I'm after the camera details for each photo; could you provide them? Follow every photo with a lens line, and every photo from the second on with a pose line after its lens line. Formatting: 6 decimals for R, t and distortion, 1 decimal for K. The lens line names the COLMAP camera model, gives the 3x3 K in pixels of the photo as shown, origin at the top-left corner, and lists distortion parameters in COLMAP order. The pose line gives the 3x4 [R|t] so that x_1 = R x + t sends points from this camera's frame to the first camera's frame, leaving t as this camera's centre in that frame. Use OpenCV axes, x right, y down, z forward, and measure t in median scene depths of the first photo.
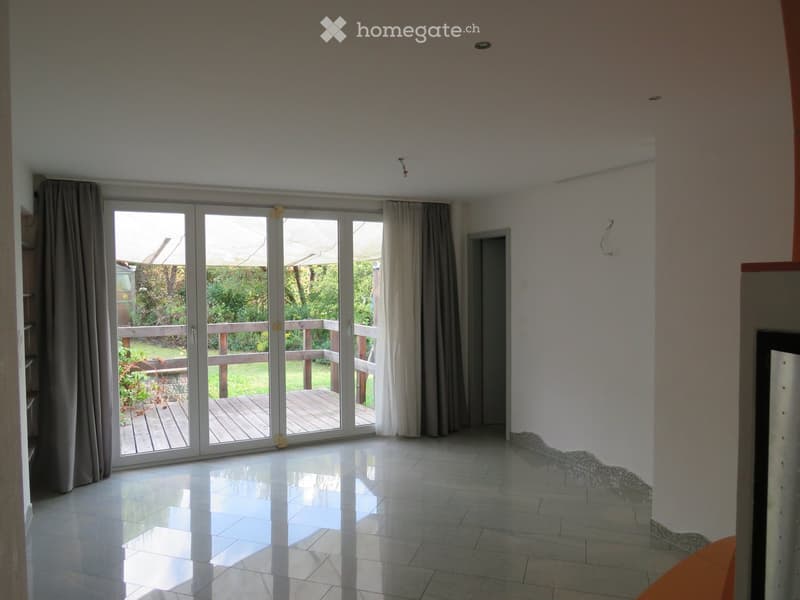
lens RADIAL K [[570.5, 0, 400.0], [0, 570.5, 300.0], [0, 0, 1]] dist [-0.018109, -0.003685]
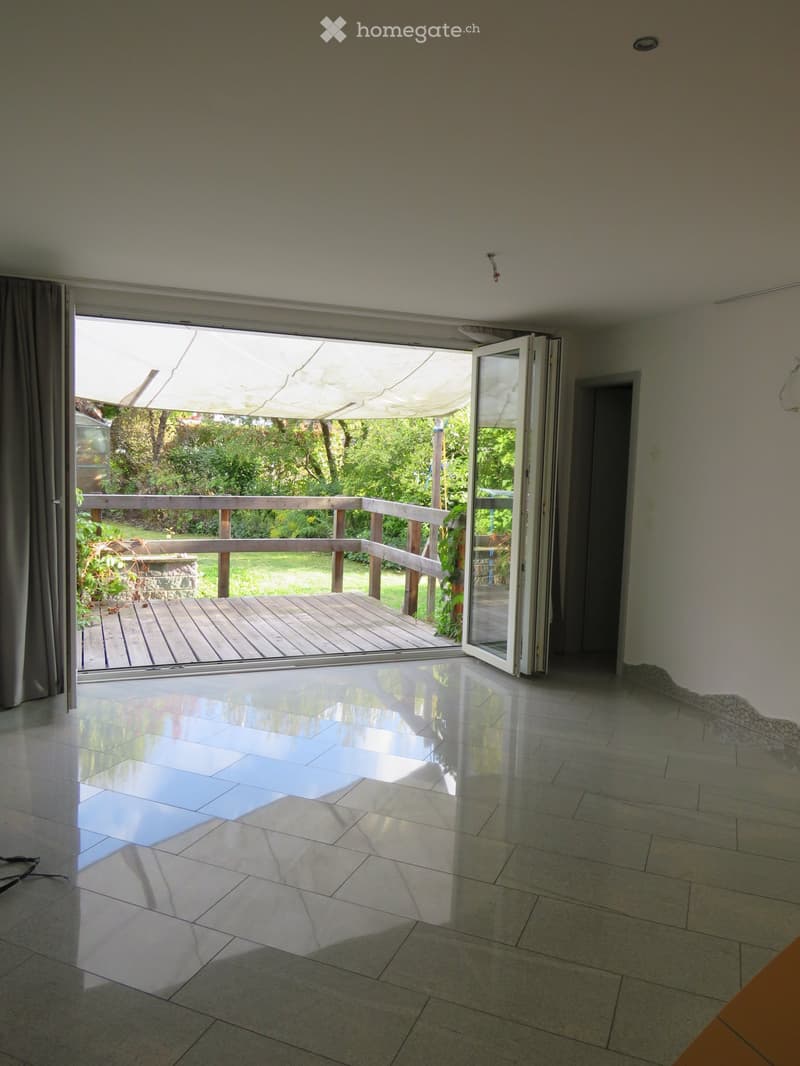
lens RADIAL K [[760.3, 0, 400.2], [0, 760.3, 542.7], [0, 0, 1]] dist [-0.018109, -0.003685]
pose [[0.996356, 0.048634, -0.070066, -0.017285], [-0.044044, 0.996872, 0.065627, 0.026876], [0.073038, -0.062302, 0.995381, 0.045269]]
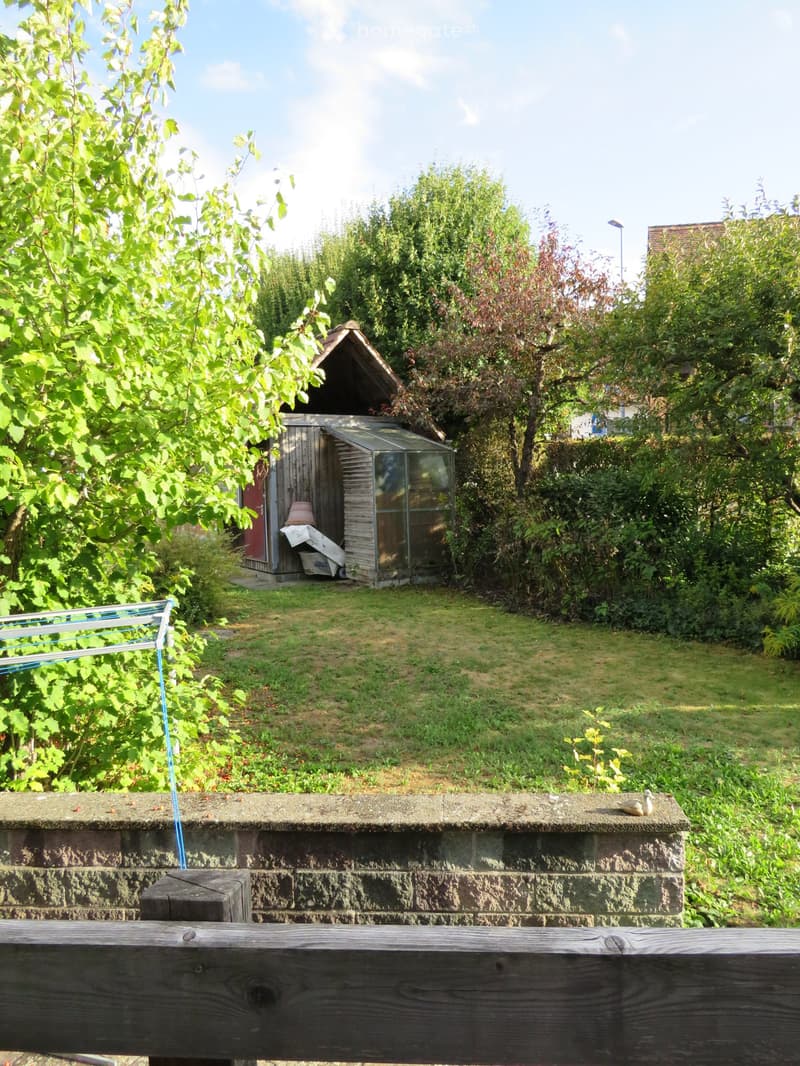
lens RADIAL K [[760.3, 0, 400.2], [0, 760.3, 542.7], [0, 0, 1]] dist [-0.018109, -0.003685]
pose [[0.865468, 0.023772, -0.500400, -0.241410], [-0.002982, 0.999100, 0.042305, 0.003741], [0.500956, -0.035121, 0.864760, 0.556040]]
